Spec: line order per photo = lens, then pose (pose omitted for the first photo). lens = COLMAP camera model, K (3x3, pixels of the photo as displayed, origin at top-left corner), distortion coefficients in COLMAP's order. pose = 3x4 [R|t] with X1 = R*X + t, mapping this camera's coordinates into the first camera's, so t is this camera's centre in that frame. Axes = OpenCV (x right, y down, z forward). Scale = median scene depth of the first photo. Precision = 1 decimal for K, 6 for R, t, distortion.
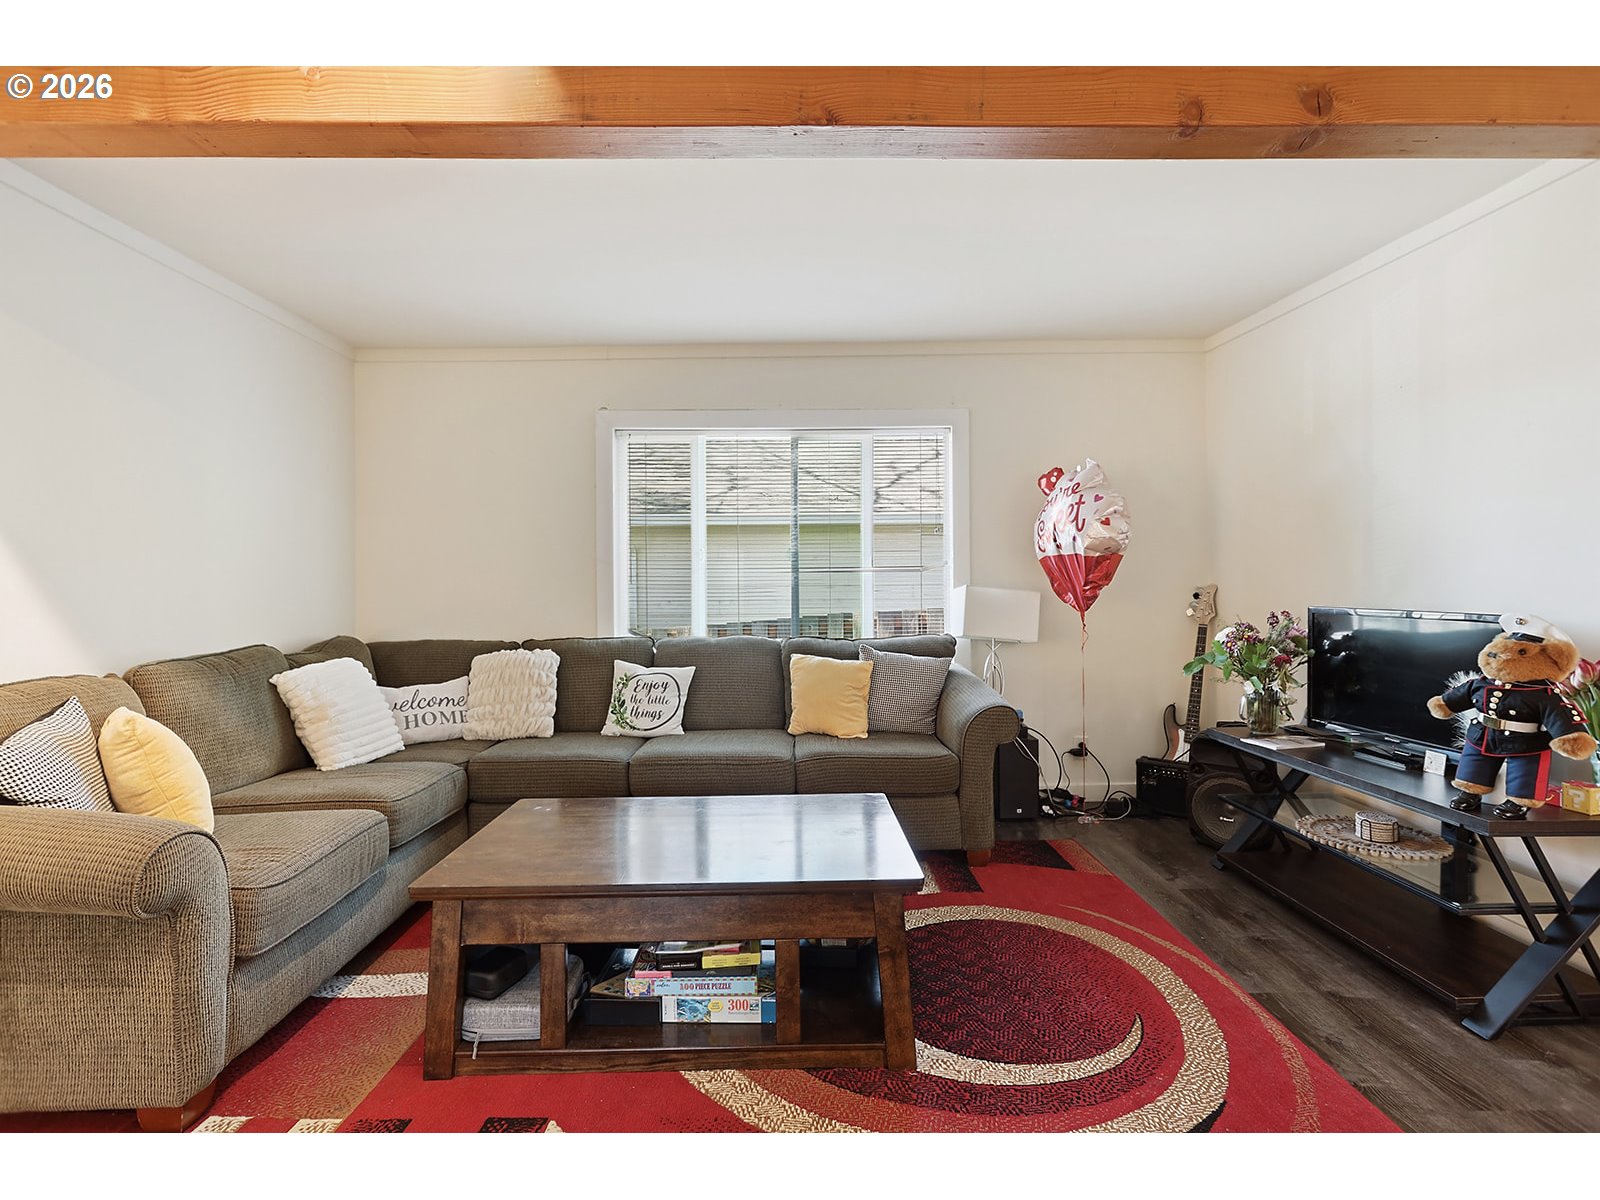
lens RADIAL K [[758.2, 0, 792.9], [0, 758.2, 593.0], [0, 0, 1]] dist [-0.005665, 0.002905]
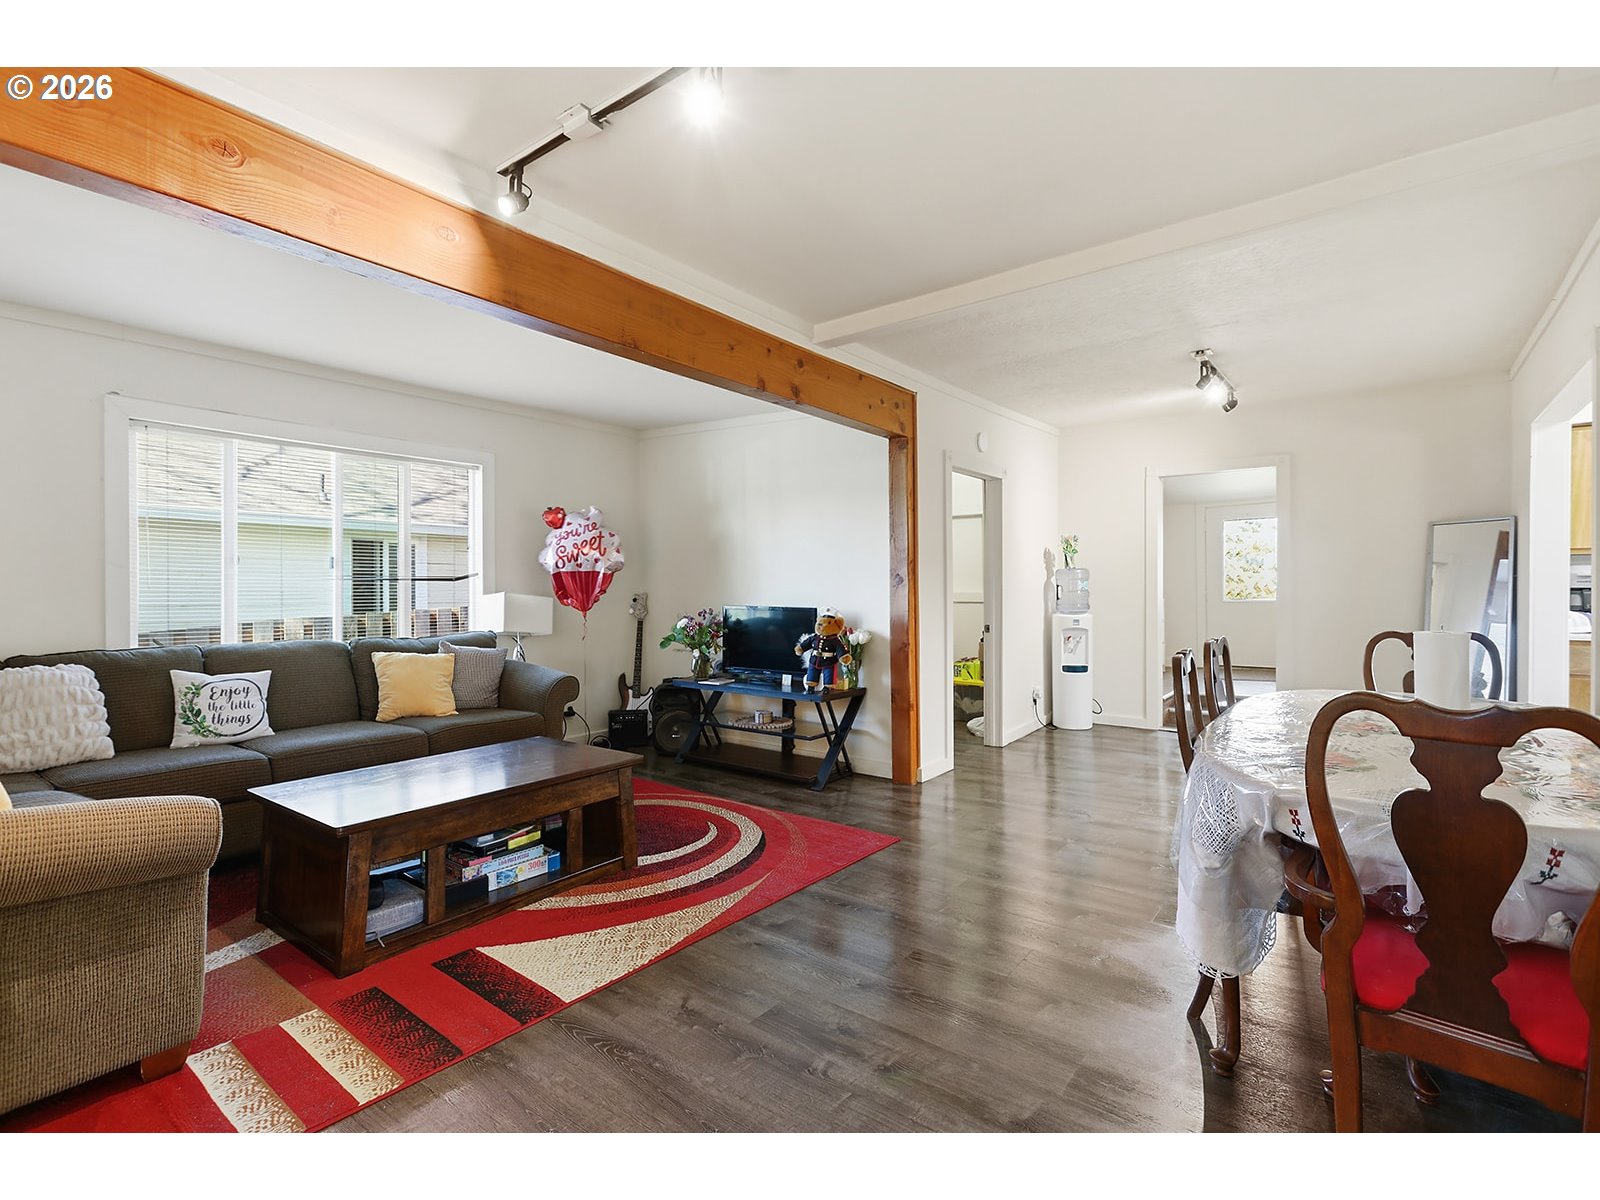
lens RADIAL K [[758.2, 0, 788.5], [0, 758.2, 594.1], [0, 0, 1]] dist [-0.005665, 0.002905]
pose [[0.624390, 0.002428, 0.781109, -0.530617], [0.002961, 0.999981, -0.005476, 0.001117], [-0.781107, 0.005732, 0.624371, -0.206293]]
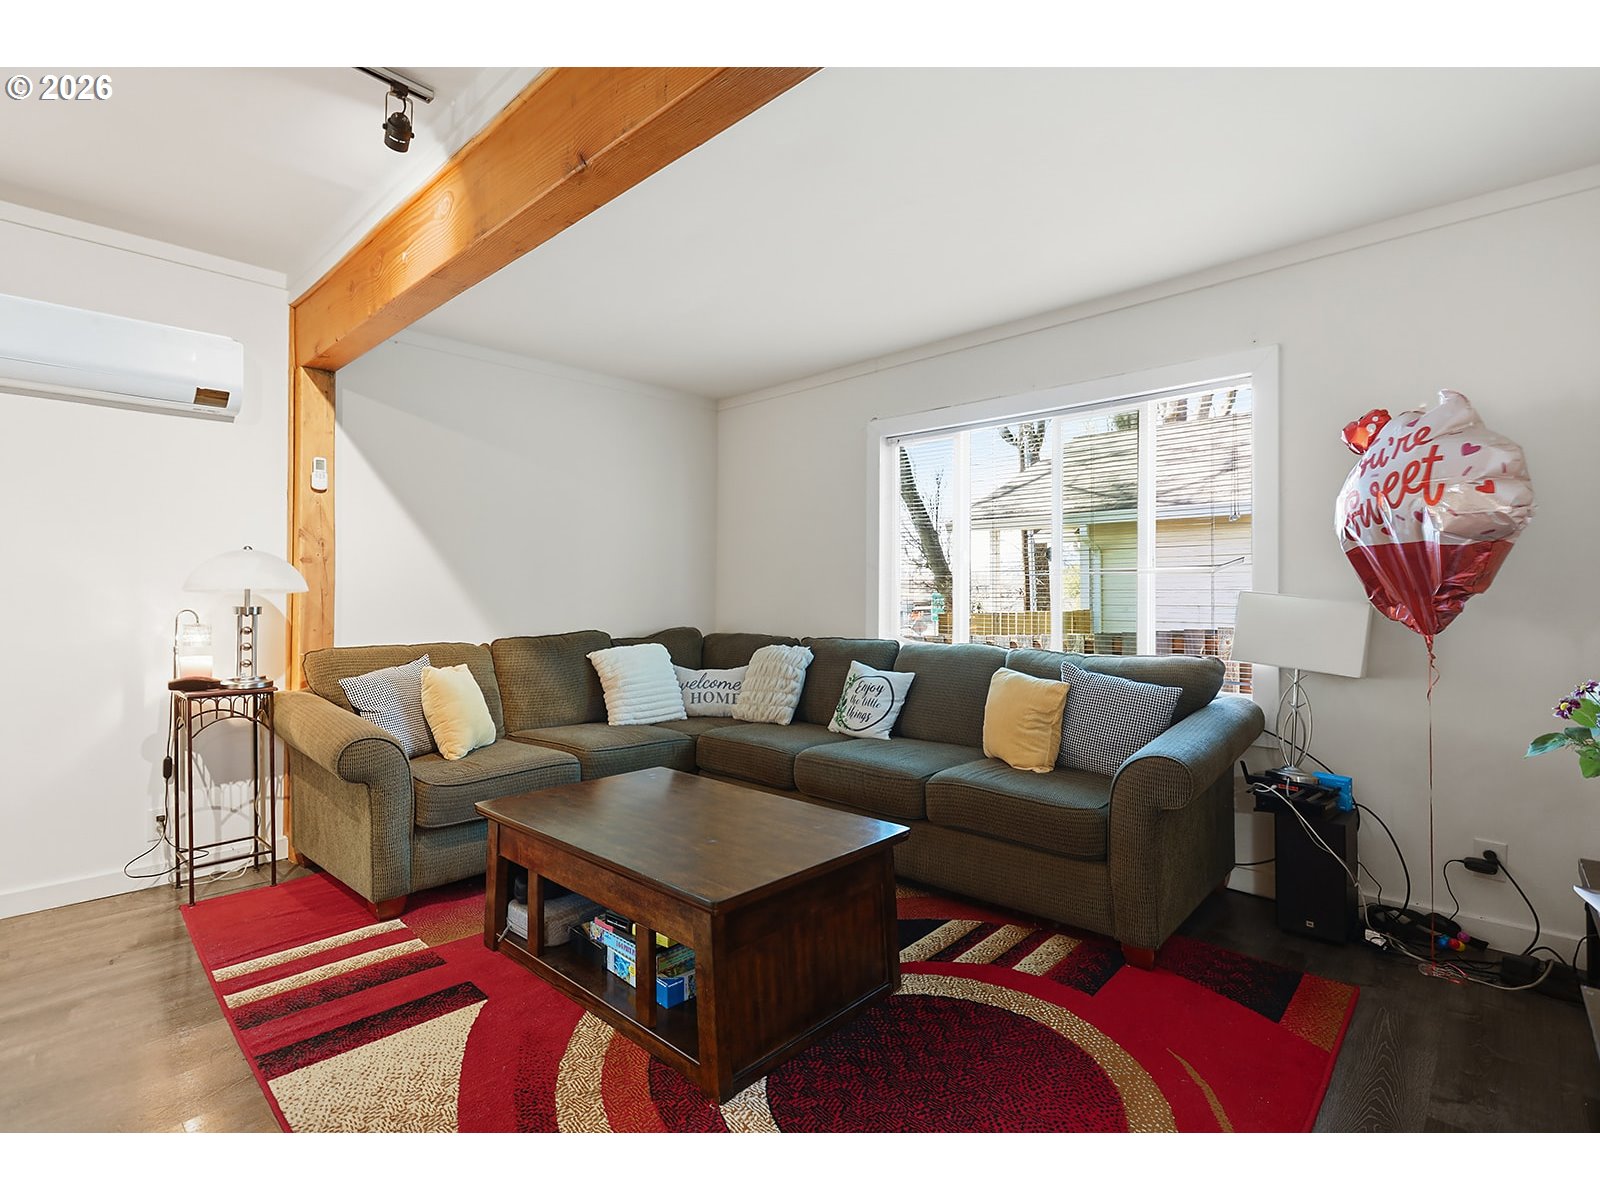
lens RADIAL K [[758.2, 0, 785.6], [0, 758.2, 596.1], [0, 0, 1]] dist [-0.005665, 0.002905]
pose [[0.723212, 0.010907, -0.690540, 0.453432], [-0.010571, 0.999933, 0.004722, -0.004773], [0.690545, 0.003884, 0.723279, 0.196027]]
